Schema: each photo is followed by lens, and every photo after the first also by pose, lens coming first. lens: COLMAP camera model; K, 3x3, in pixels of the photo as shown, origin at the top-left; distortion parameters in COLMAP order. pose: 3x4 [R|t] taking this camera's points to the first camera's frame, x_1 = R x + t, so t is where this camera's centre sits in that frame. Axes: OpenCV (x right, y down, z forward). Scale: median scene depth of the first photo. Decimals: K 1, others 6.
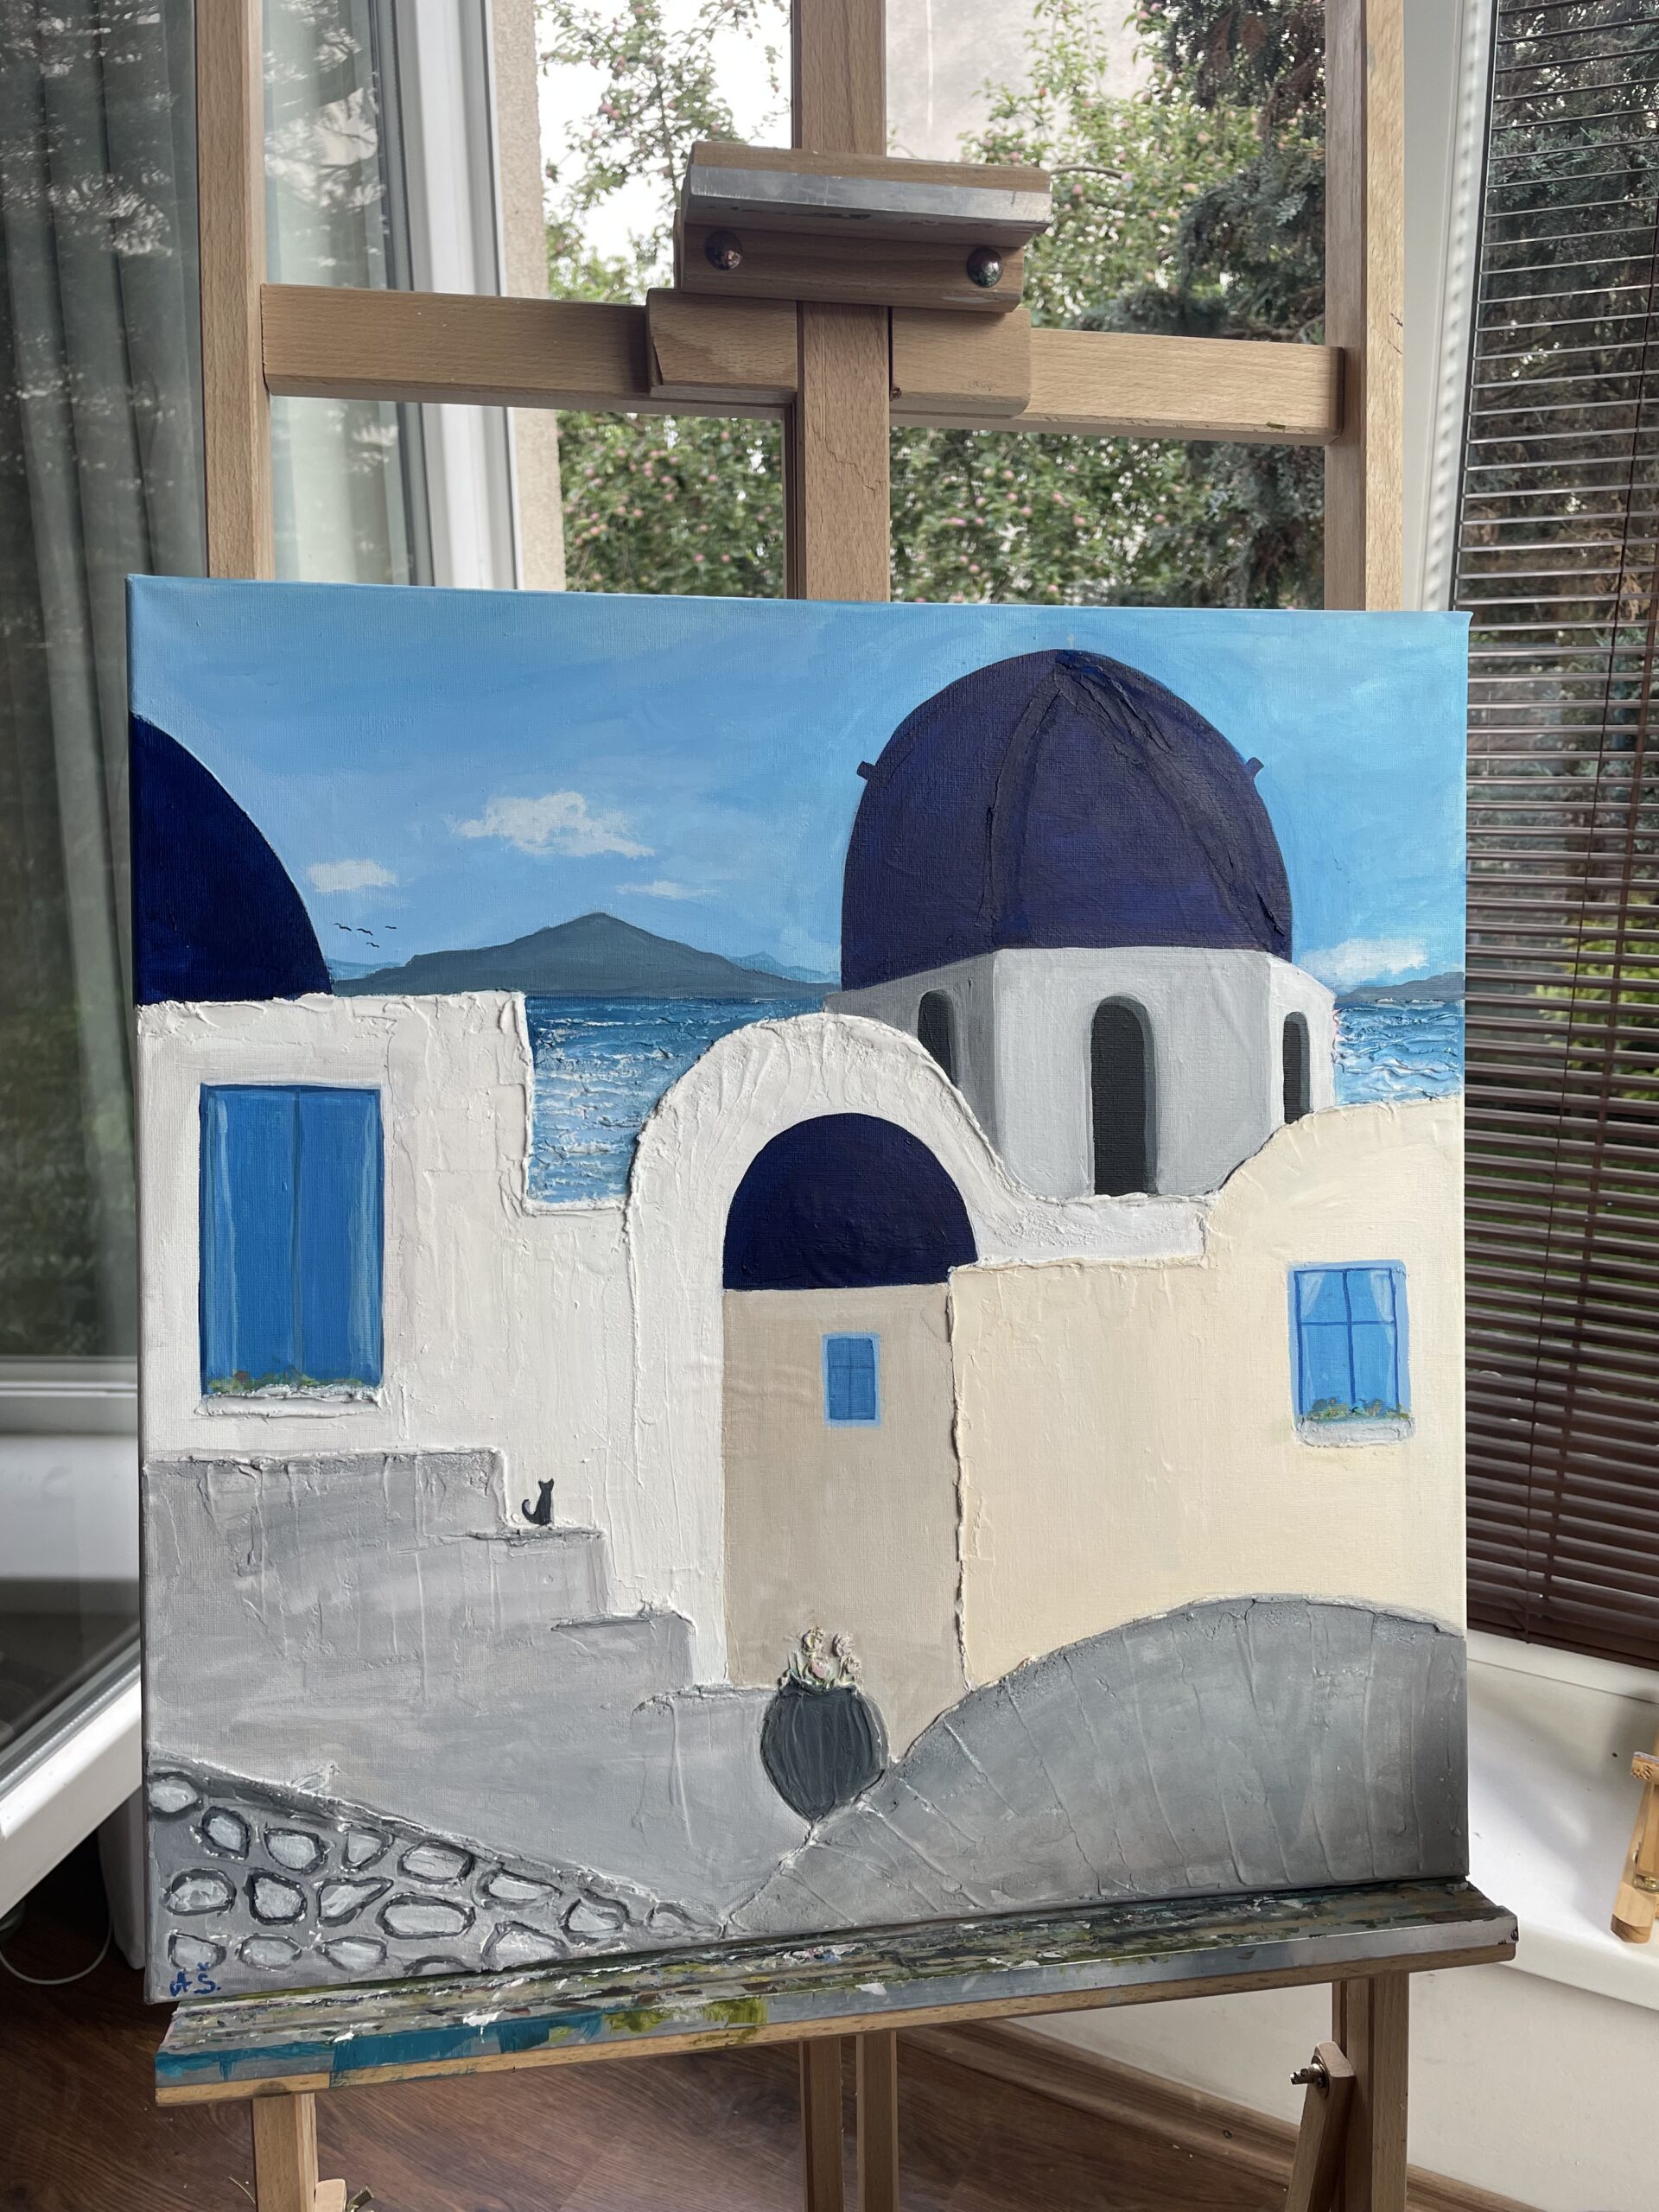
lens RADIAL K [[1674.6, 0, 840.2], [0, 1674.6, 1095.8], [0, 0, 1]] dist [0.093632, -0.144688]
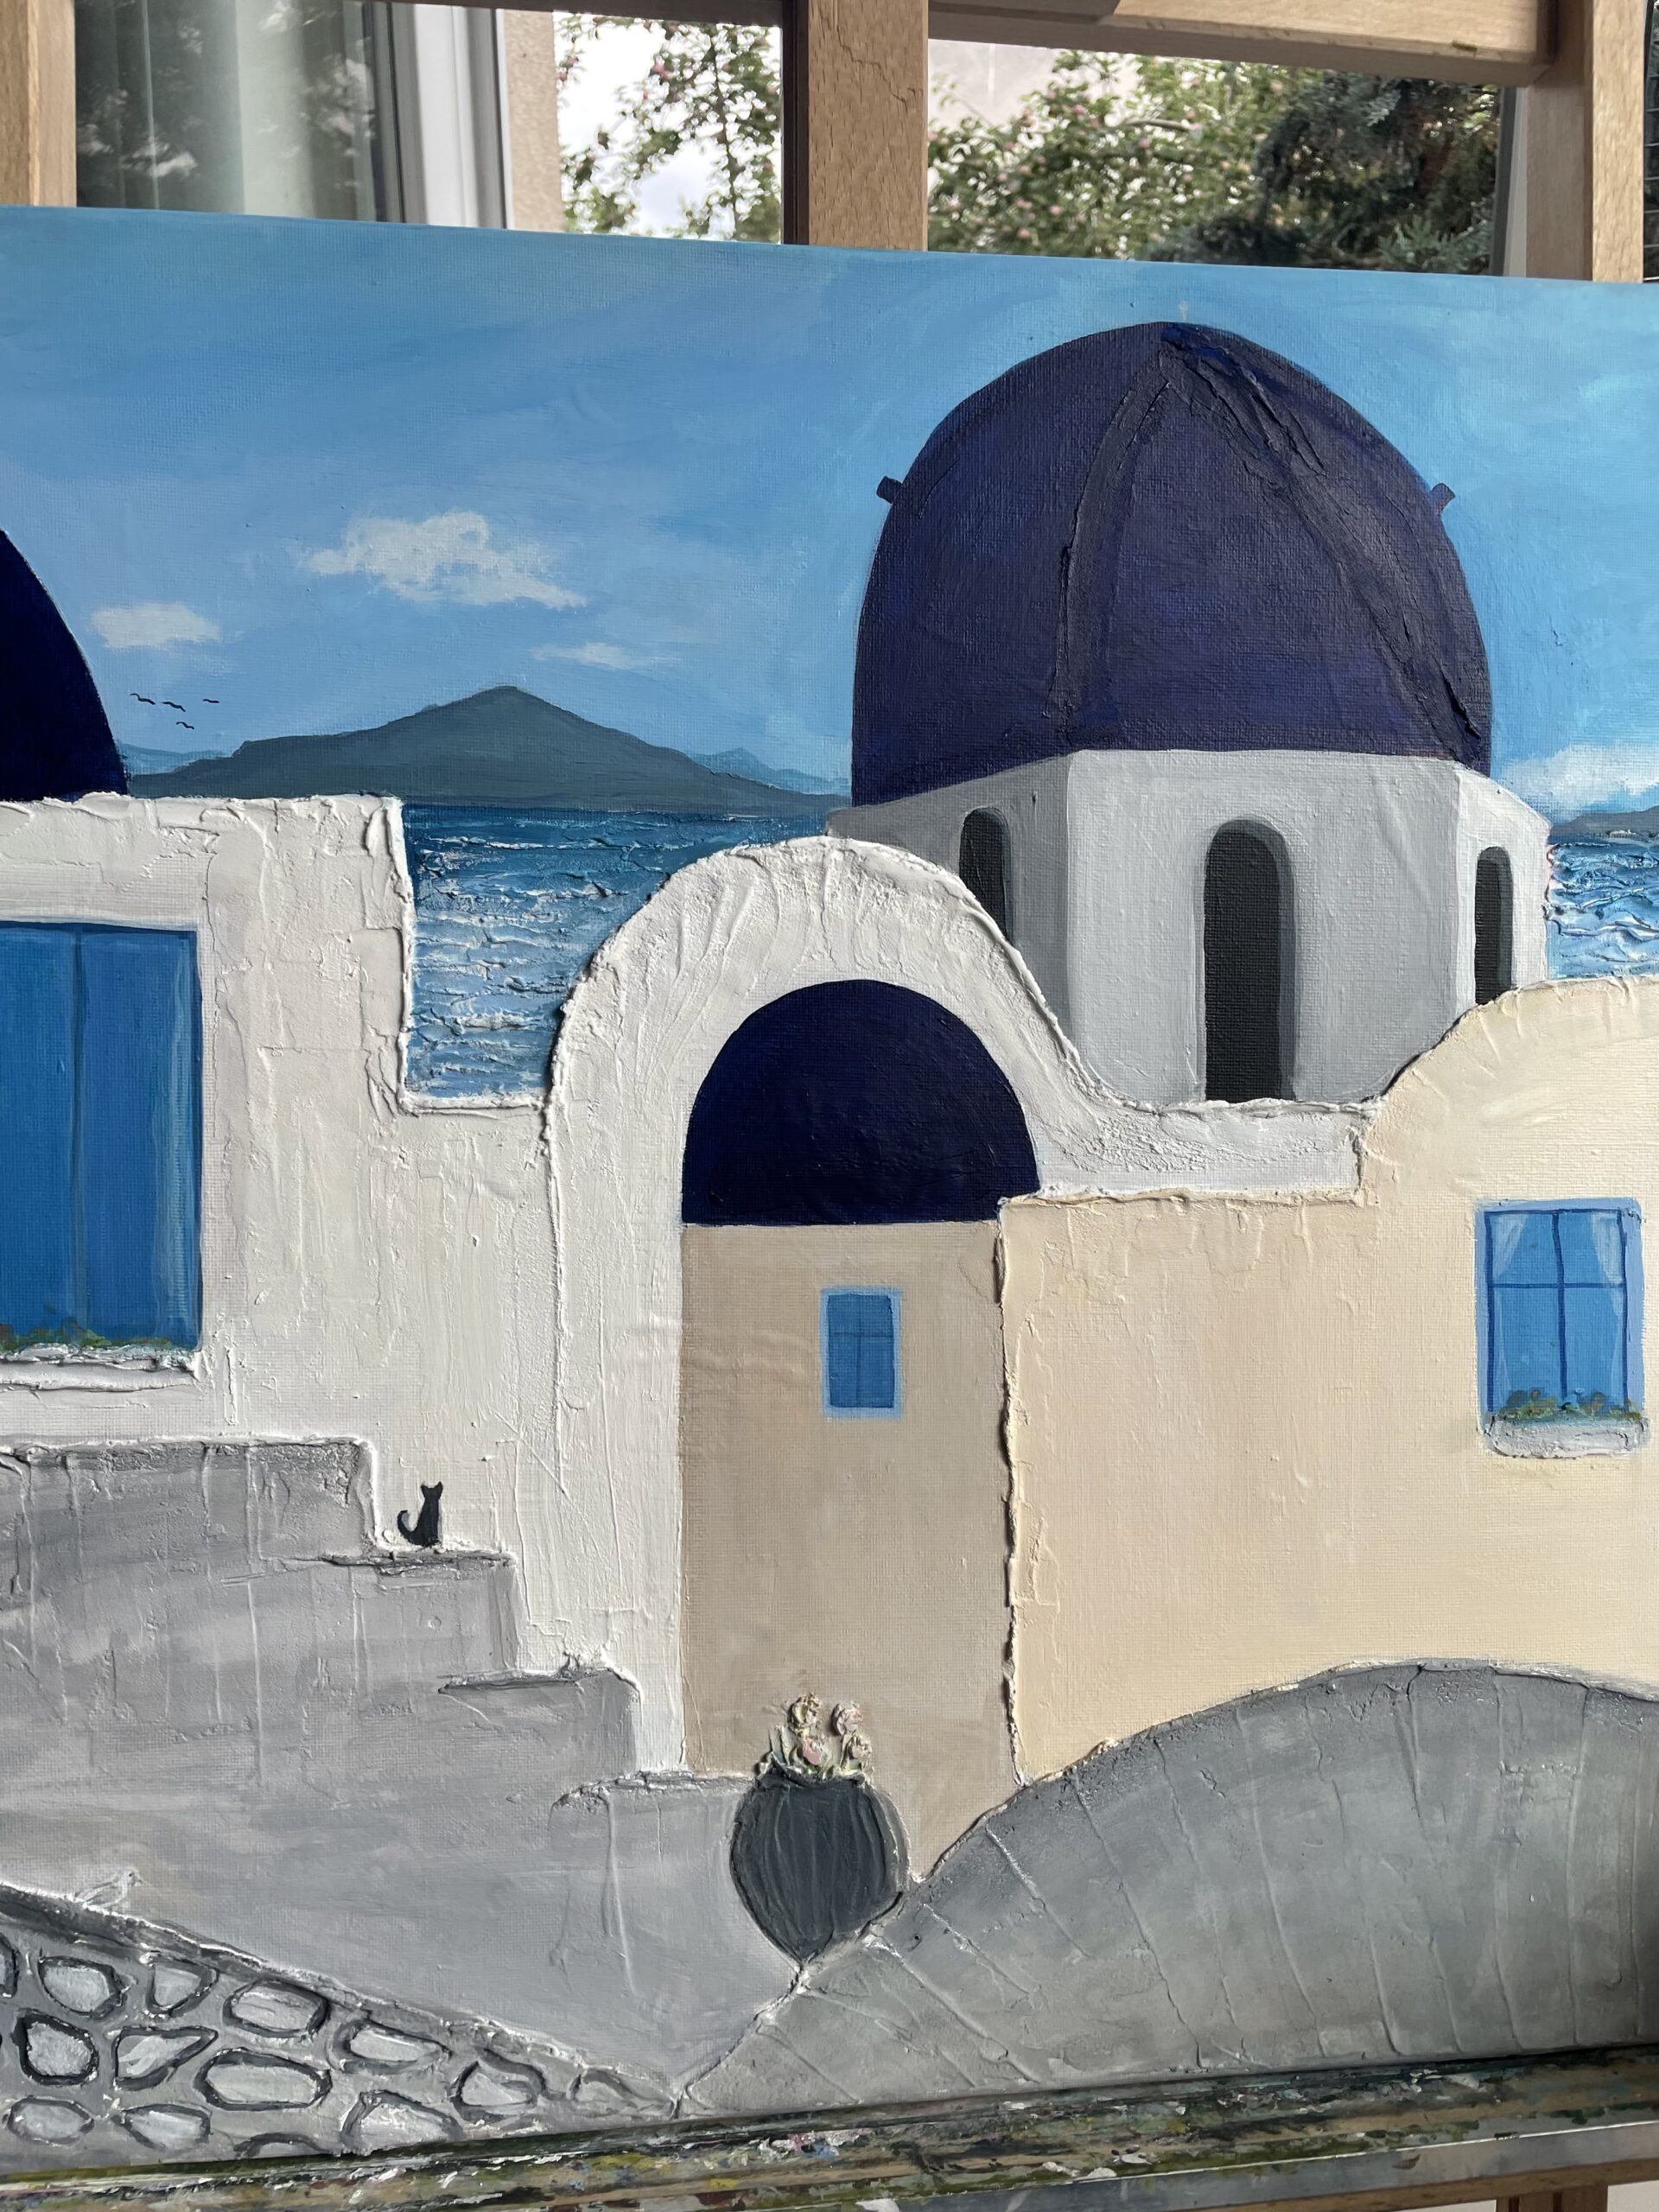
lens RADIAL K [[1674.6, 0, 818.1], [0, 1674.6, 1117.1], [0, 0, 1]] dist [0.093632, -0.144688]
pose [[0.999050, 0.009557, -0.042527, 0.018112], [-0.008886, 0.999834, 0.015929, 0.057720], [0.042672, -0.015536, 0.998968, 0.286056]]
